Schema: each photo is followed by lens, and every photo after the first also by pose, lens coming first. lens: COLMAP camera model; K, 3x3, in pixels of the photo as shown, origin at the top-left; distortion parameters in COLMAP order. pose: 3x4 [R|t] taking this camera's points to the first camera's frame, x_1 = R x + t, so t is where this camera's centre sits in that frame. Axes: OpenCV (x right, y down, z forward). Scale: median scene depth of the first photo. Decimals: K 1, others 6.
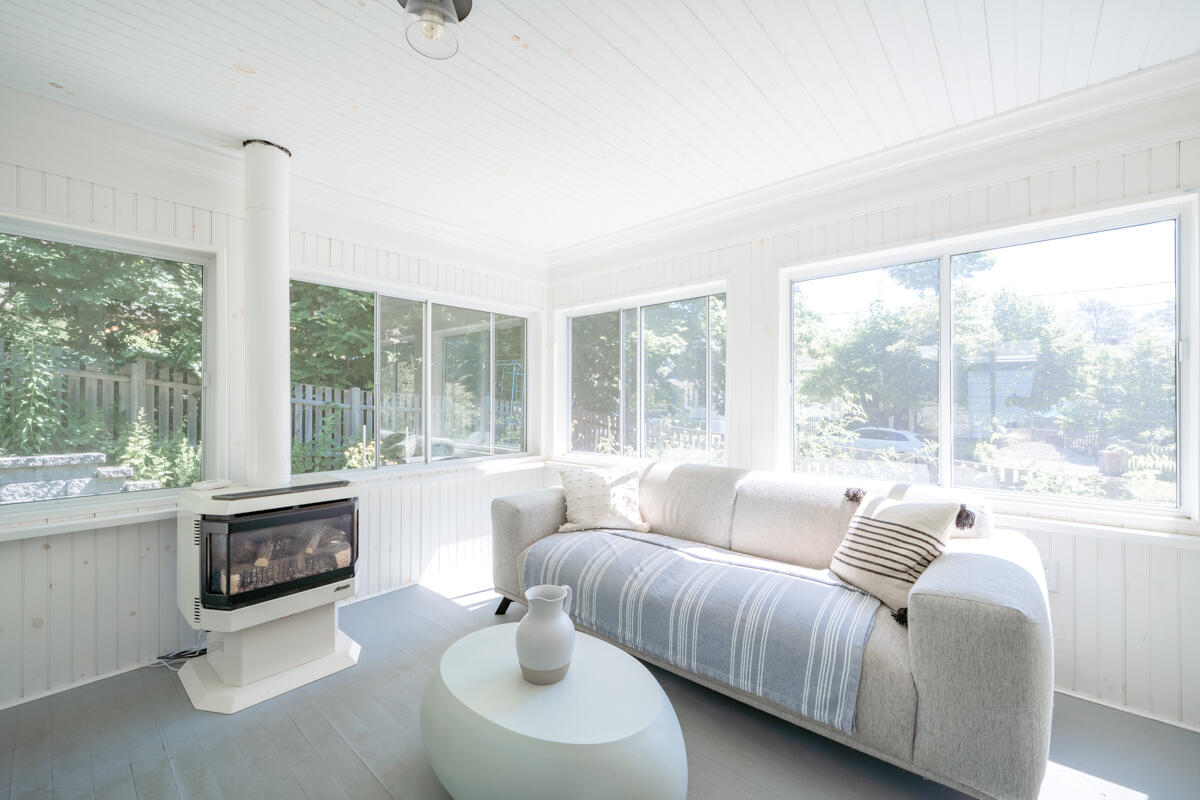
lens RADIAL K [[480.8, 0, 600.0], [0, 480.8, 400.0], [0, 0, 1]] dist [0.000086, 0.000015]
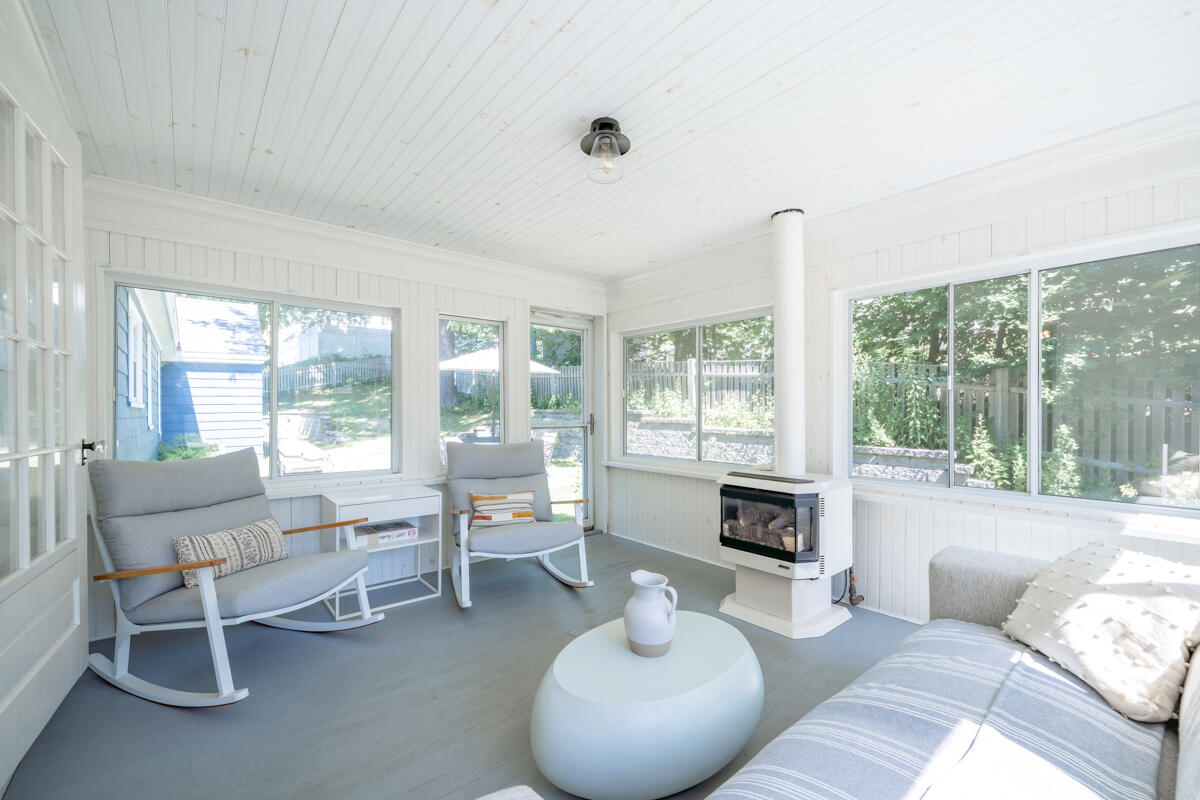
lens RADIAL K [[496.2, 0, 596.7], [0, 496.2, 410.6], [0, 0, 1]] dist [0.000220, 0.000032]
pose [[-0.162241, 0.004486, -0.986741, 0.503373], [0.004924, 0.999981, 0.003736, -0.001004], [0.986739, -0.004253, -0.162260, 0.503775]]
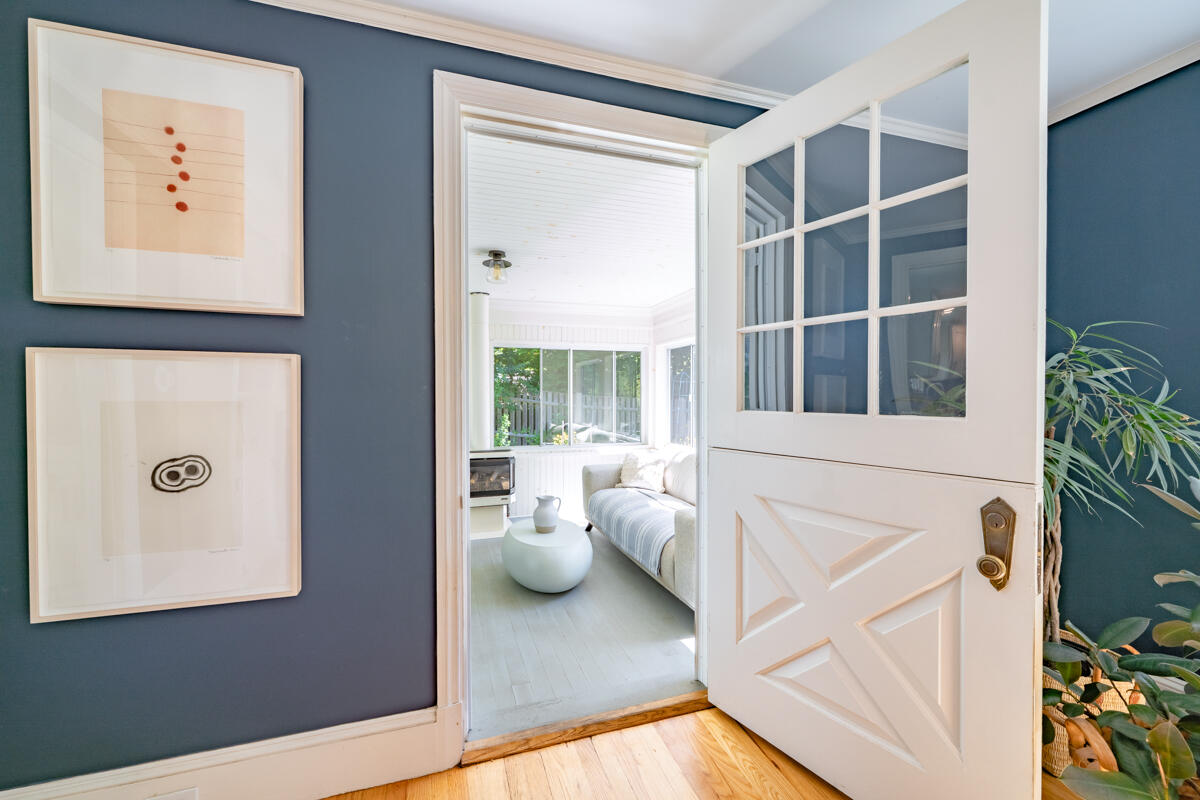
lens RADIAL K [[480.8, 0, 600.0], [0, 480.8, 400.0], [0, 0, 1]] dist [0.000086, 0.000015]
pose [[0.861496, 0.002875, -0.507756, 0.618328], [0.002875, 0.999940, 0.010541, -0.047167], [0.507756, -0.010541, 0.861437, -0.420562]]
